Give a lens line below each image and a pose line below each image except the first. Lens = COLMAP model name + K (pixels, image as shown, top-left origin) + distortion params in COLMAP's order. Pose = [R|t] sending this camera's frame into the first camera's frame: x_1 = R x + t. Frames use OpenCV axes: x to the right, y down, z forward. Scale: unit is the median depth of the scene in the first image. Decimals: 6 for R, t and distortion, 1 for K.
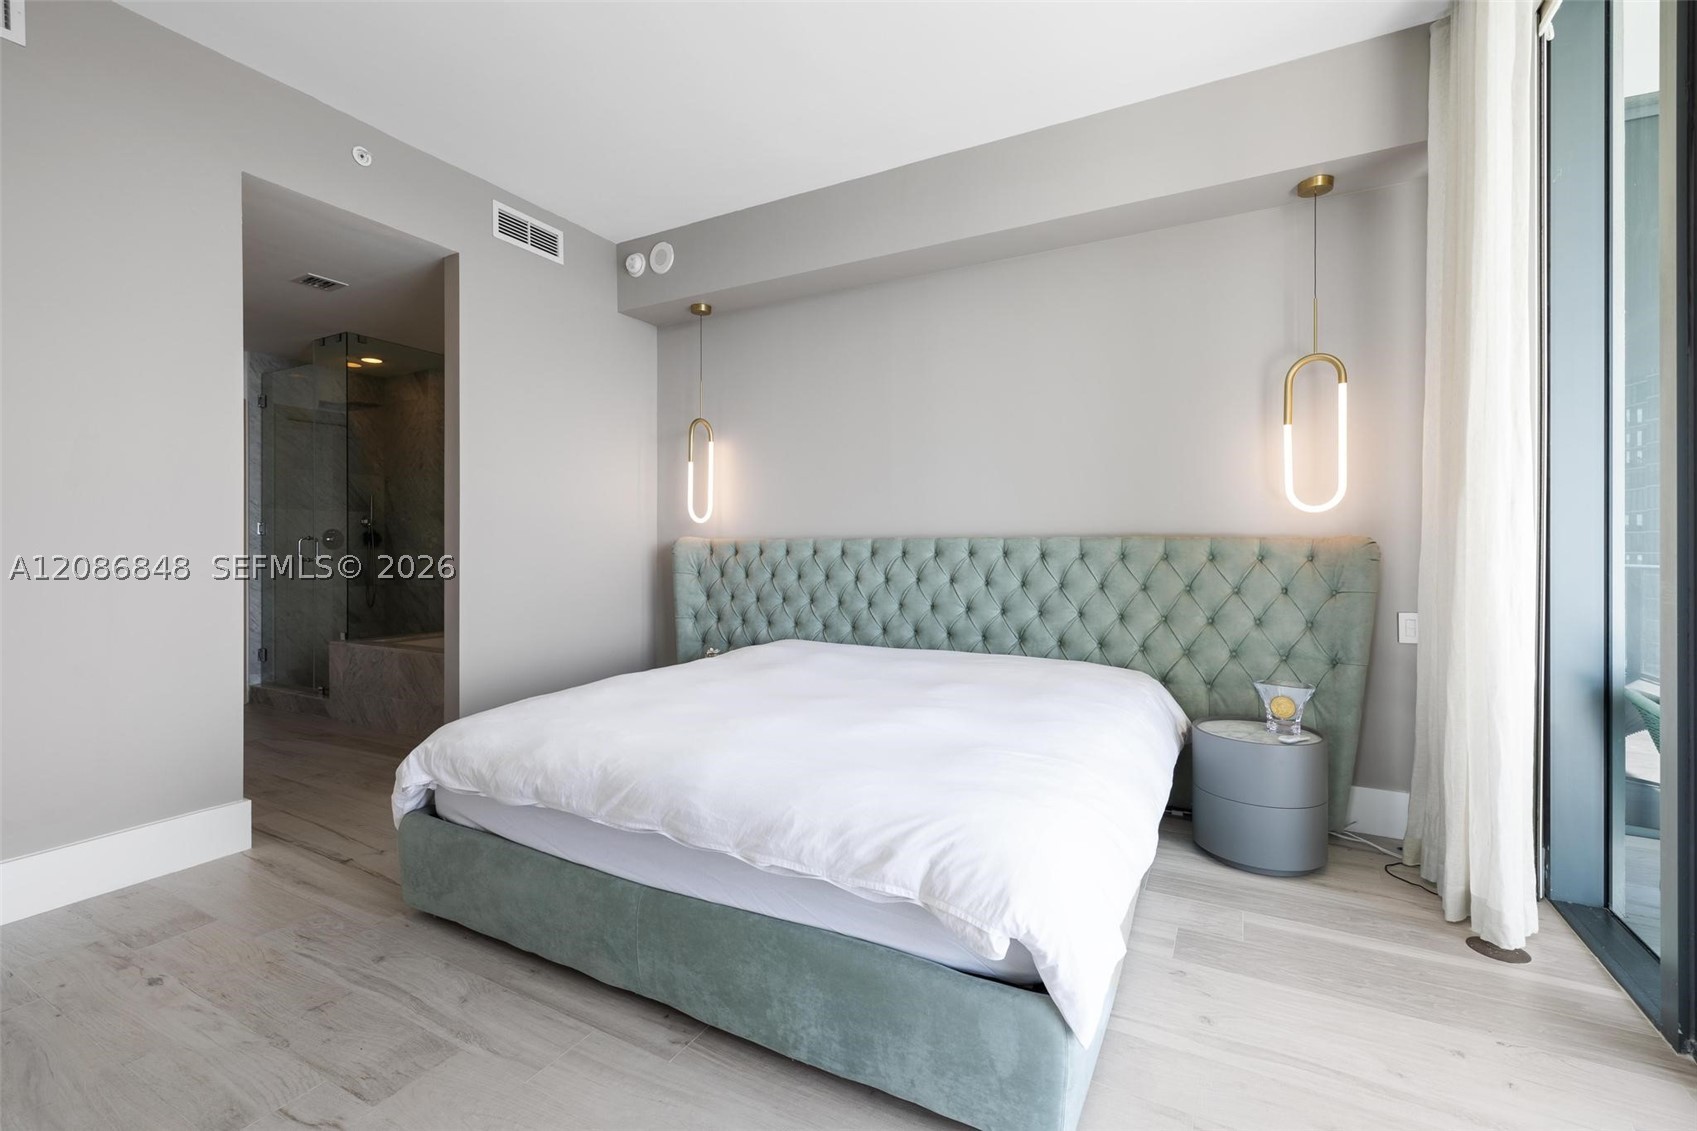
lens RADIAL K [[729.2, 0, 842.9], [0, 729.2, 552.0], [0, 0, 1]] dist [0.004224, -0.000633]
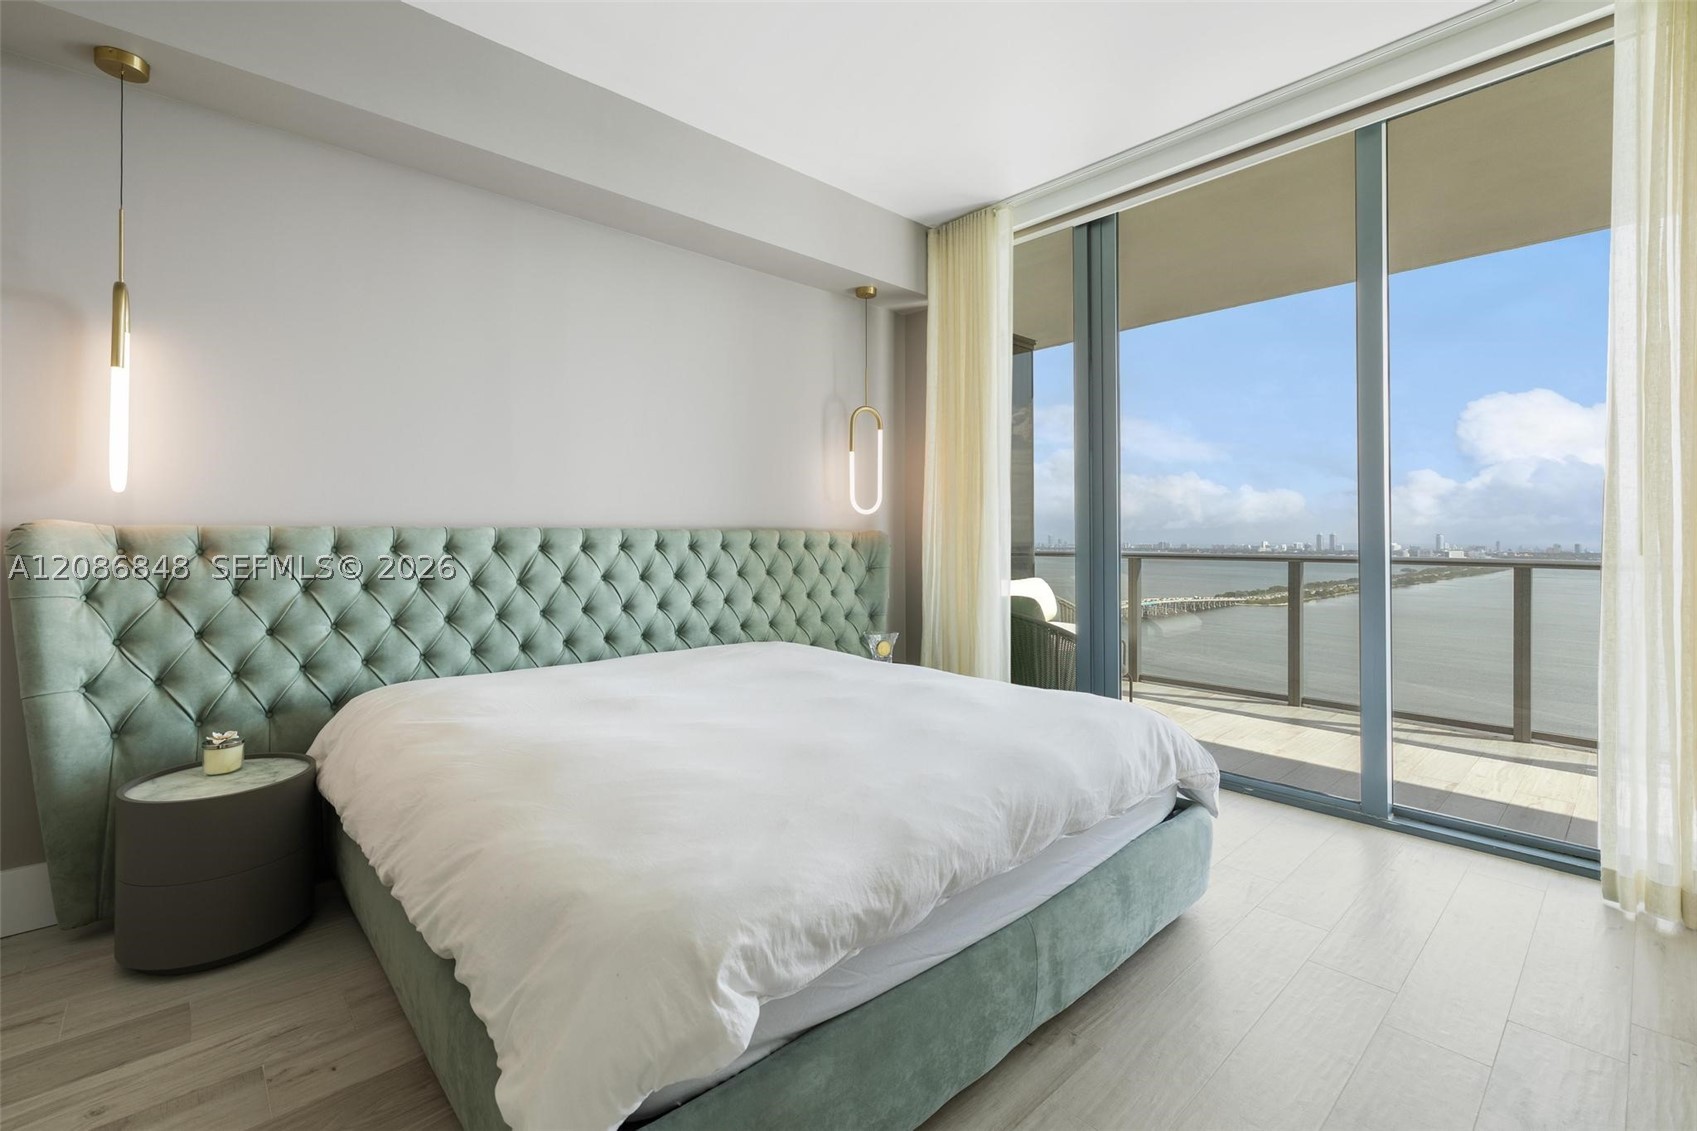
lens RADIAL K [[729.2, 0, 847.9], [0, 729.2, 527.4], [0, 0, 1]] dist [0.004224, -0.000633]
pose [[0.330181, 0.010864, 0.943855, -0.638489], [0.008714, 0.999856, -0.014557, -0.005765], [-0.943877, 0.013031, 0.330039, 0.479609]]
